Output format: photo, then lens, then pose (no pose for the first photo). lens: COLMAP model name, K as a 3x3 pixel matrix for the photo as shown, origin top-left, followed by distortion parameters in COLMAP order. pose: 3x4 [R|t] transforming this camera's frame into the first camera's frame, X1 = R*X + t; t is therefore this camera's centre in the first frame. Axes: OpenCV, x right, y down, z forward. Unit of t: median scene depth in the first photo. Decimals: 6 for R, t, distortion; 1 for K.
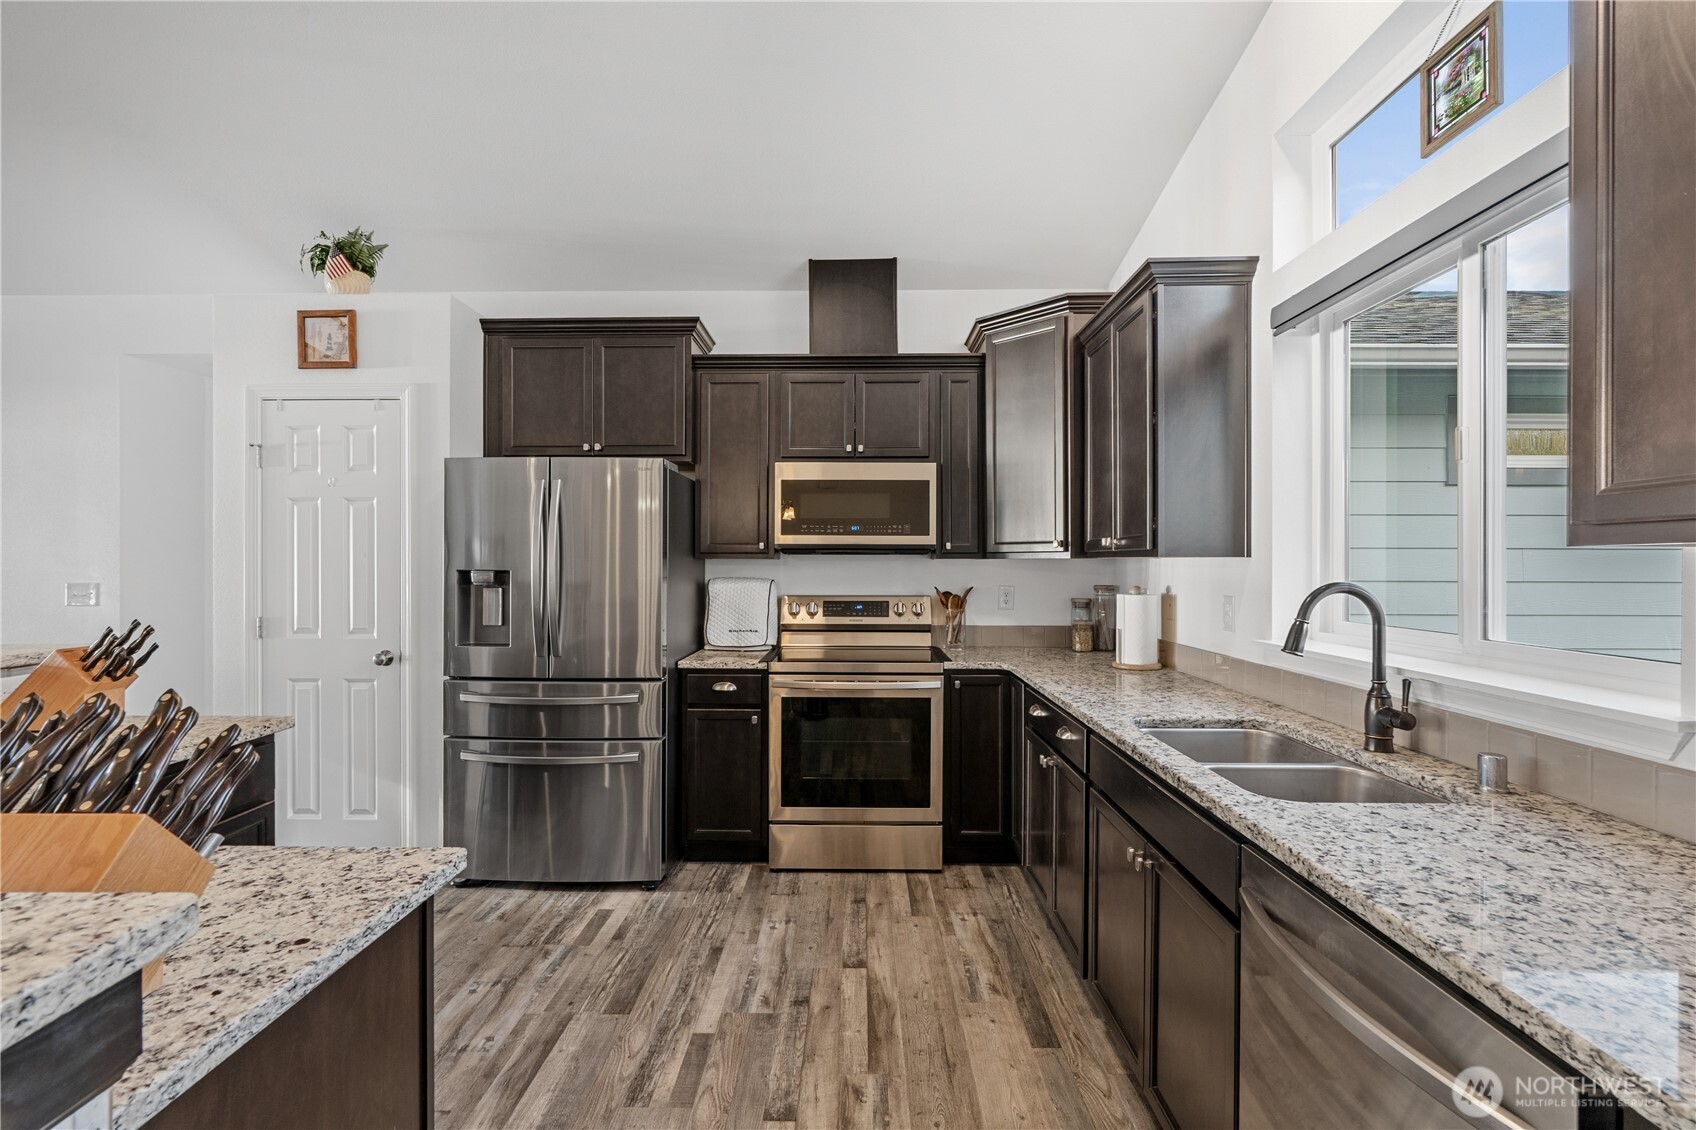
lens RADIAL K [[760.5, 0, 848.0], [0, 760.5, 565.0], [0, 0, 1]] dist [-0.008295, 0.005834]
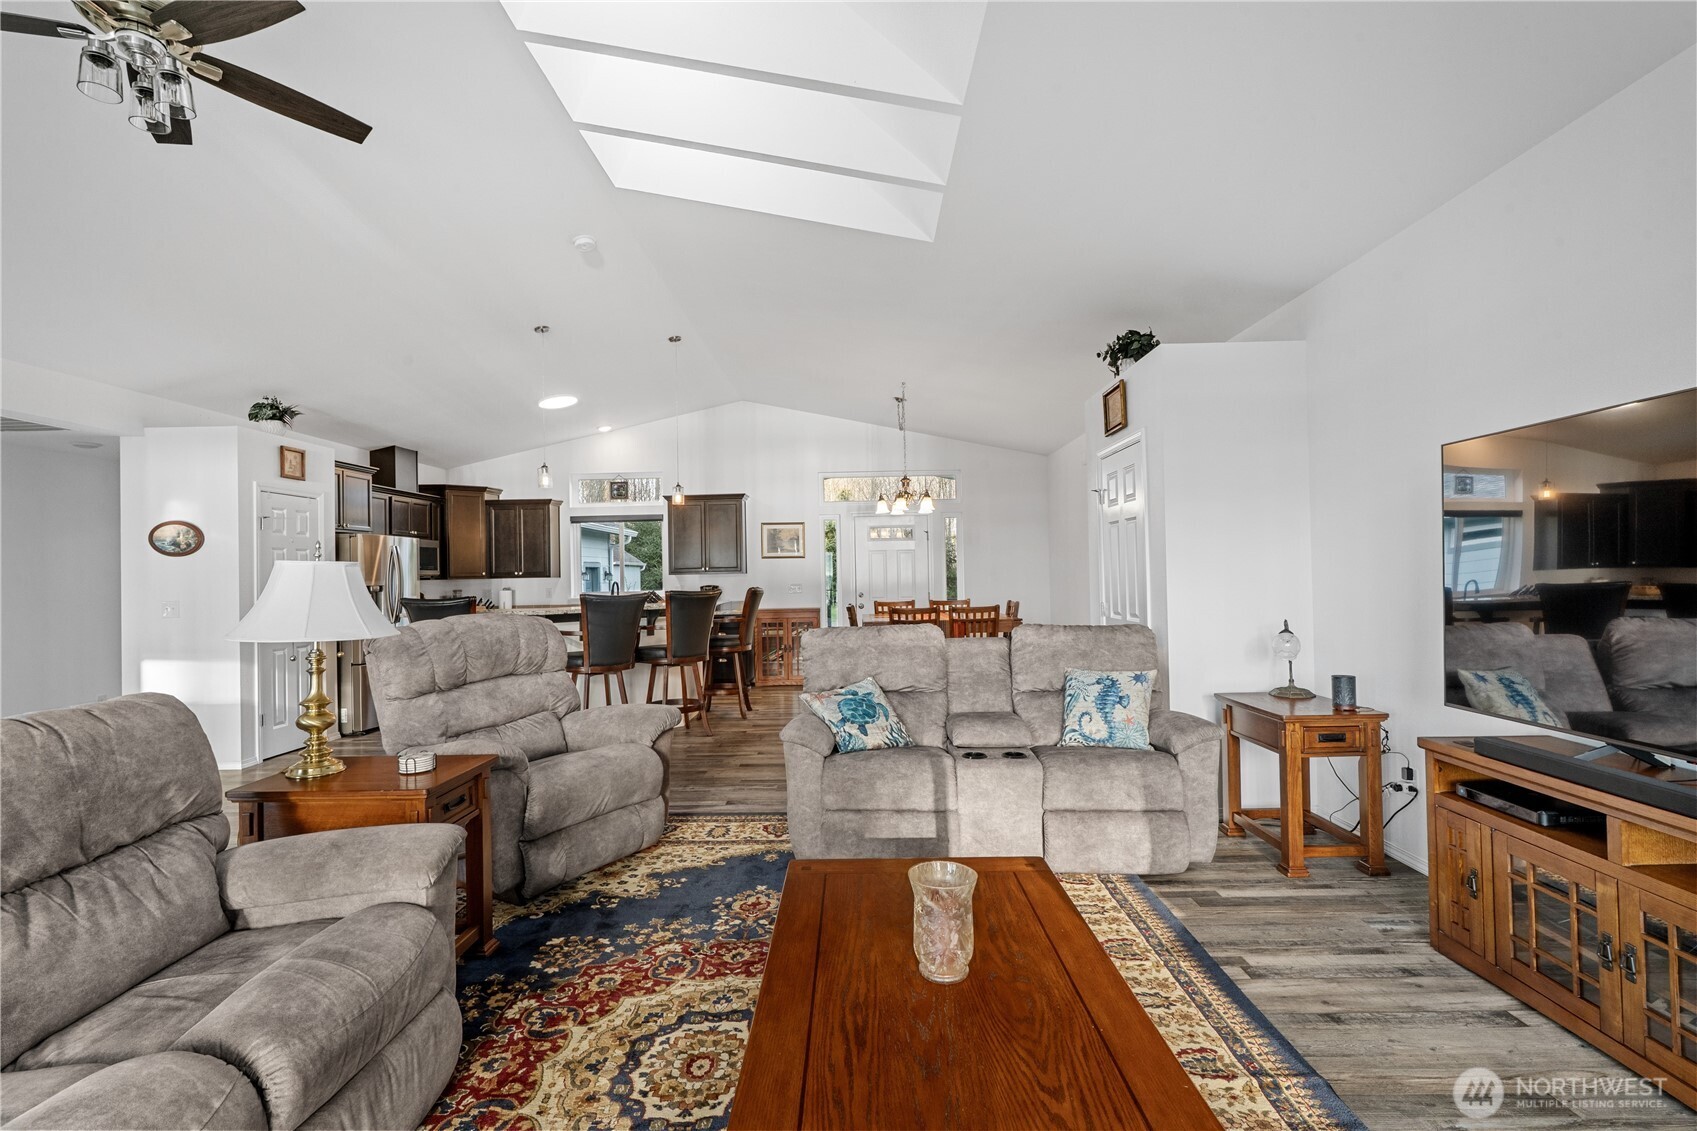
lens RADIAL K [[761.0, 0, 848.5], [0, 761.0, 565.5], [0, 0, 1]] dist [-0.008295, 0.005834]
pose [[0.001506, 0.012147, 0.999925, -3.553964], [0.023505, 0.999650, -0.012179, 0.010213], [-0.999723, 0.023522, 0.001220, -0.495581]]
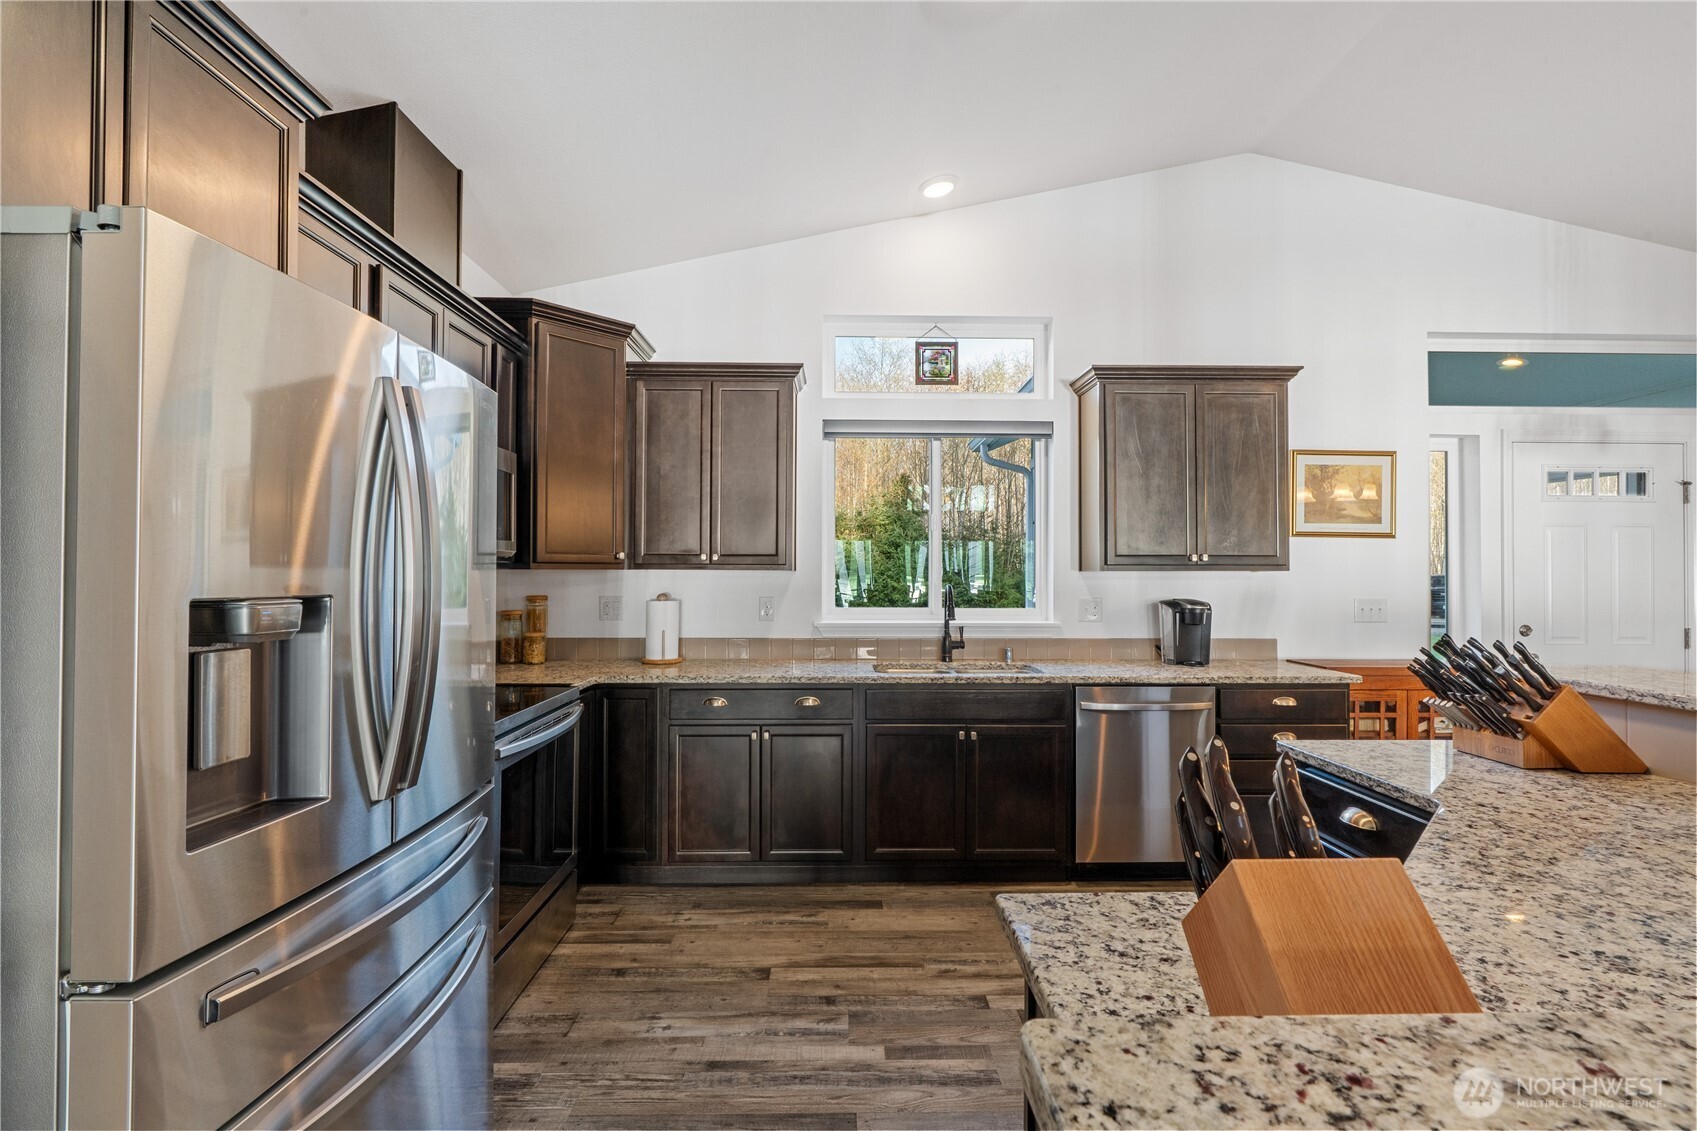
lens RADIAL K [[761.0, 0, 848.5], [0, 761.0, 565.5], [0, 0, 1]] dist [-0.008295, 0.005834]
pose [[-0.024604, 0.008821, 0.999658, -1.097595], [-0.003679, 0.999954, -0.008914, -0.007481], [-0.999691, -0.003897, -0.024570, 0.996921]]
